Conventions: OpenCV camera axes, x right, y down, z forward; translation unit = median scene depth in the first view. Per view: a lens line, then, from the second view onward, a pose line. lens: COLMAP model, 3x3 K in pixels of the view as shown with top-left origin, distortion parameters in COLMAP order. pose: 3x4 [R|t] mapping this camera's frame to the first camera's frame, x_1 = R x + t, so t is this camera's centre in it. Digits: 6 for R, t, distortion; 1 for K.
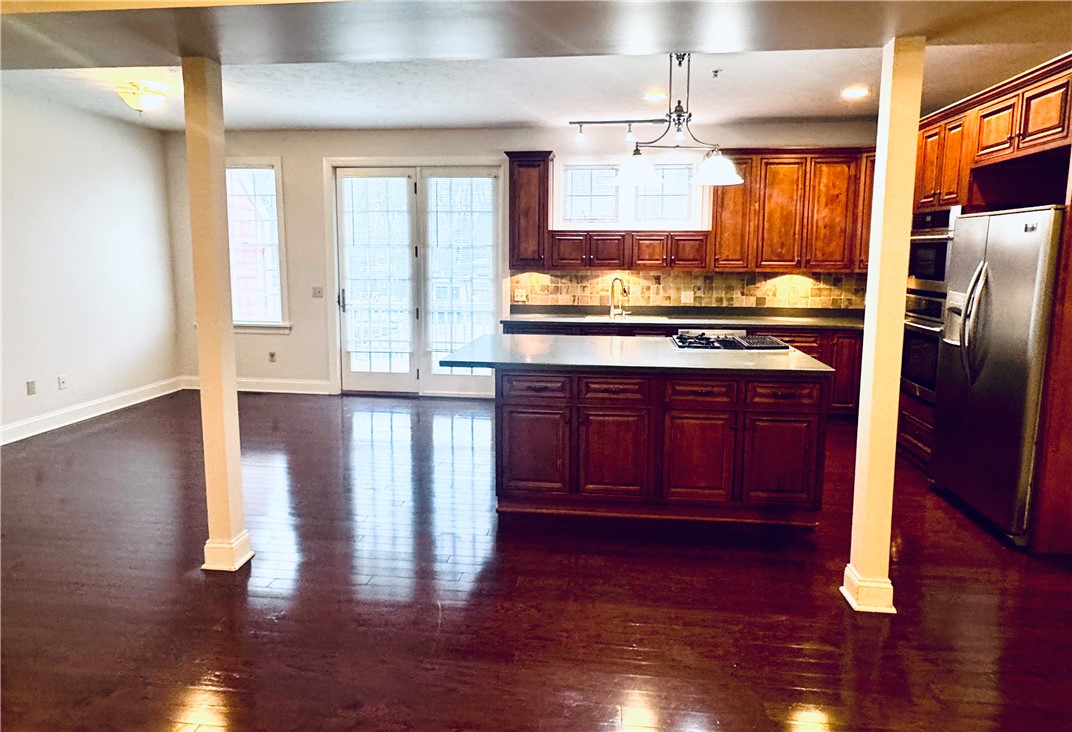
lens RADIAL K [[655.9, 0, 539.9], [0, 655.9, 335.6], [0, 0, 1]] dist [0.001161, 0.001596]
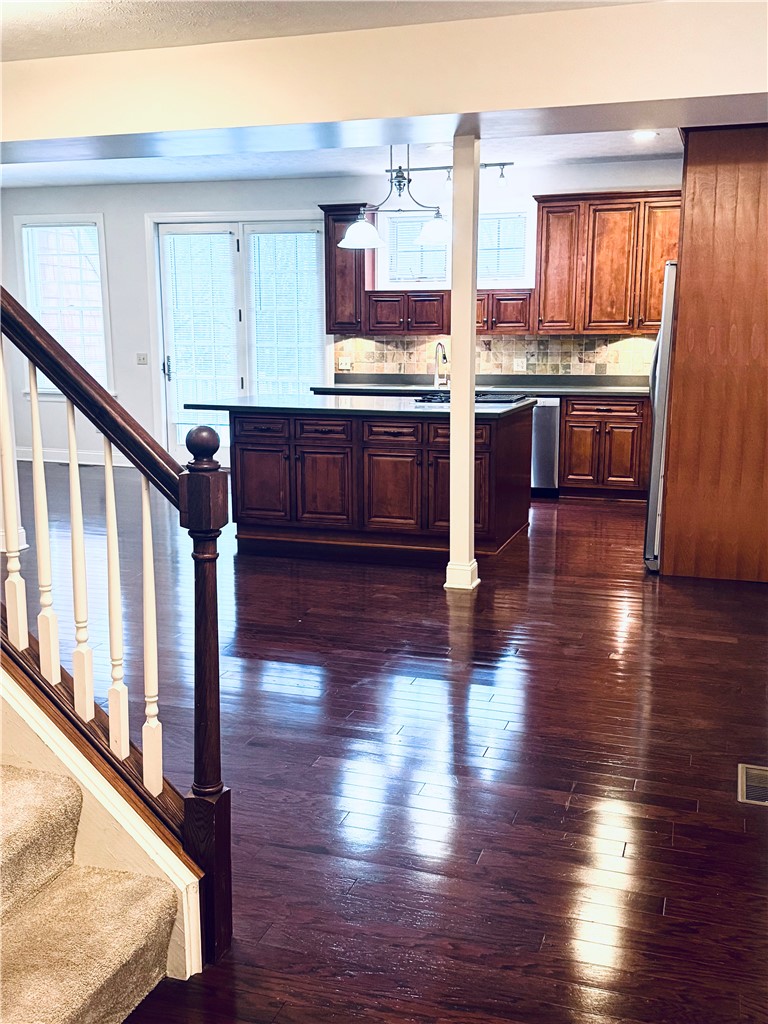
lens RADIAL K [[1061.9, 0, 382.9], [0, 1061.9, 515.6], [0, 0, 1]] dist [0.144384, 0.000000]
pose [[0.976155, 0.032615, -0.214611, 0.365262], [-0.022538, 0.998533, 0.049233, 0.080573], [0.215902, -0.043222, 0.975458, -0.478440]]
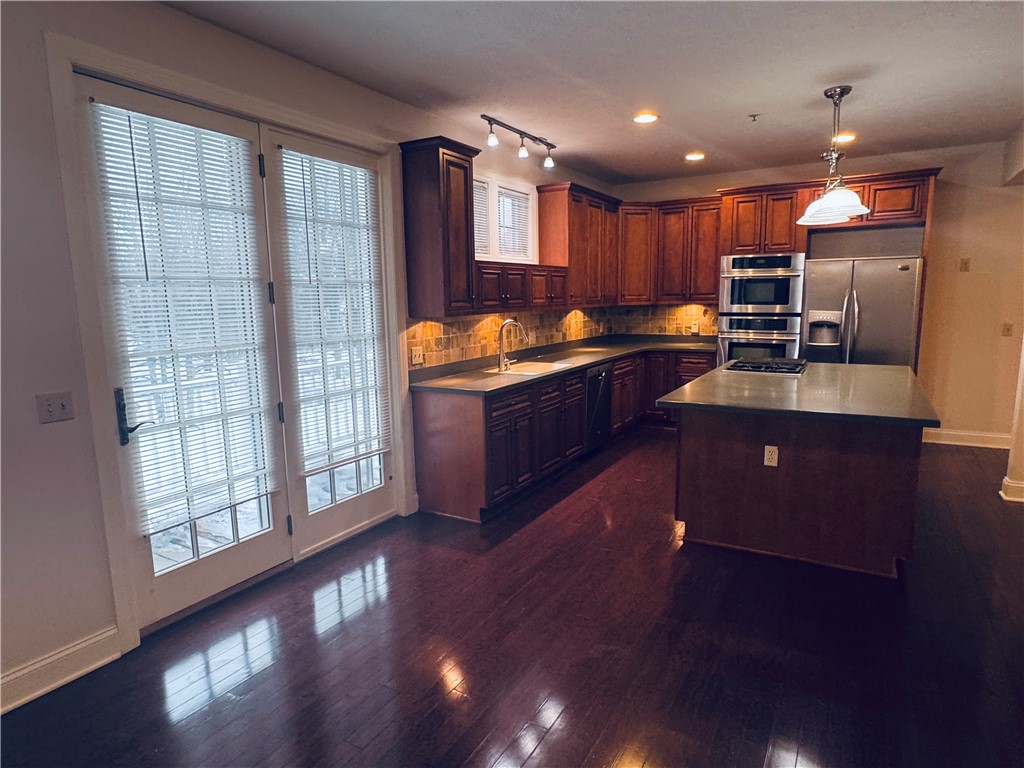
lens RADIAL K [[602.9, 0, 506.4], [0, 602.9, 388.6], [0, 0, 1]] dist [-0.003475, -0.006771]
pose [[0.405694, -0.153399, 0.901044, -0.580036], [0.133461, 0.985192, 0.107634, -0.086034], [-0.904212, 0.076588, 0.420160, 0.684148]]
